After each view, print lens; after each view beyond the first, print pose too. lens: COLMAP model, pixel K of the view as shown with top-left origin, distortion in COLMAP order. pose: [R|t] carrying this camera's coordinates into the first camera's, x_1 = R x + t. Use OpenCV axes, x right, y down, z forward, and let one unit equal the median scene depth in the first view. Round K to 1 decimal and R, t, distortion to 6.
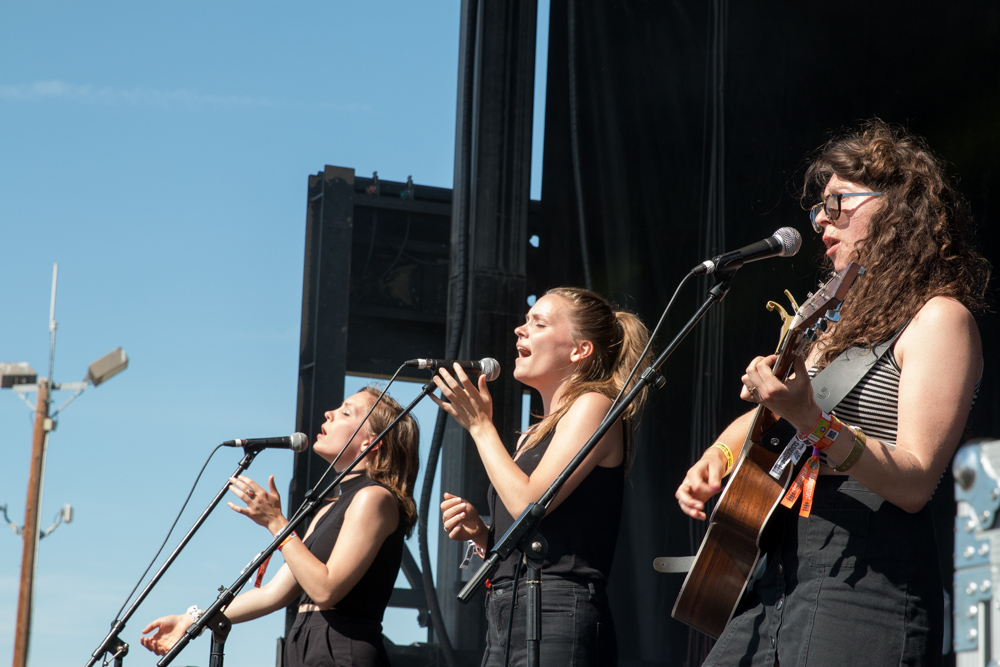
lens RADIAL K [[2763.4, 0, 500.0], [0, 2763.4, 333.5], [0, 0, 1]] dist [0.086841, 0.880773]
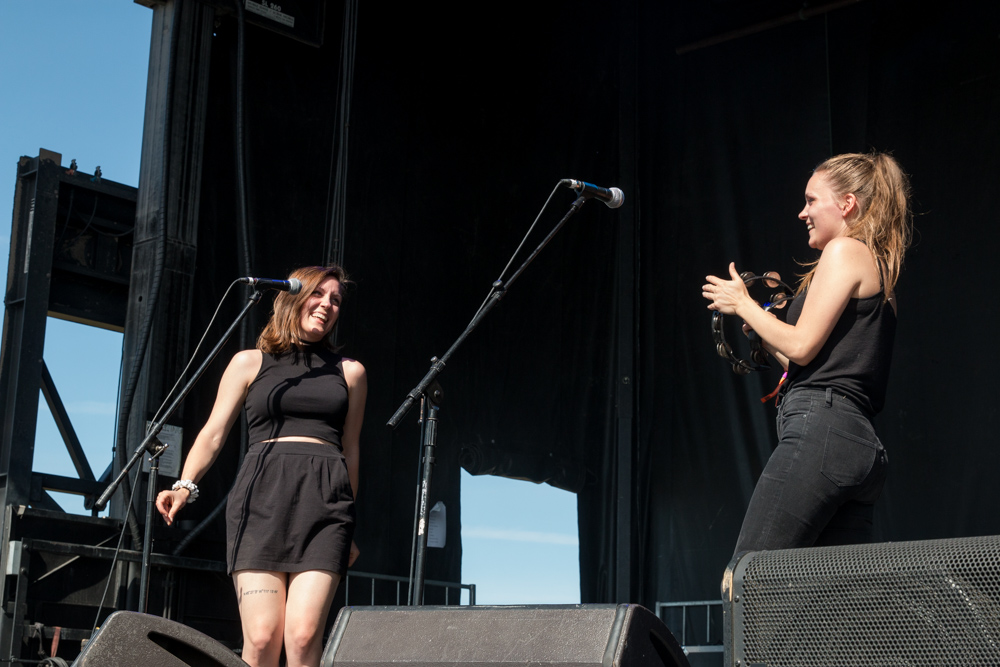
lens RADIAL K [[1668.2, 0, 500.0], [0, 1668.2, 333.5], [0, 0, 1]] dist [-0.000686, -0.003083]
pose [[0.915099, 0.078795, 0.395456, -0.171112], [-0.059102, 0.996340, -0.061756, 0.061886], [-0.398875, 0.033140, 0.916406, 0.207770]]
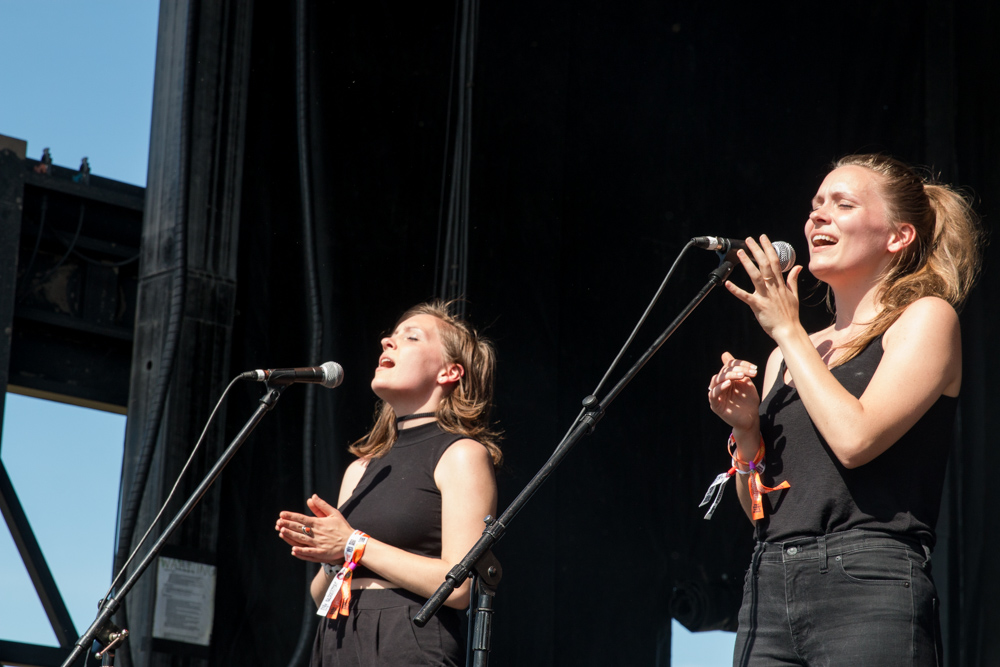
lens RADIAL K [[2763.4, 0, 500.0], [0, 2763.4, 333.5], [0, 0, 1]] dist [0.086841, 0.880773]
pose [[0.954270, 0.071012, 0.290388, -0.158843], [-0.053857, 0.996321, -0.066658, 0.047424], [-0.294054, 0.047971, 0.954584, 0.165537]]
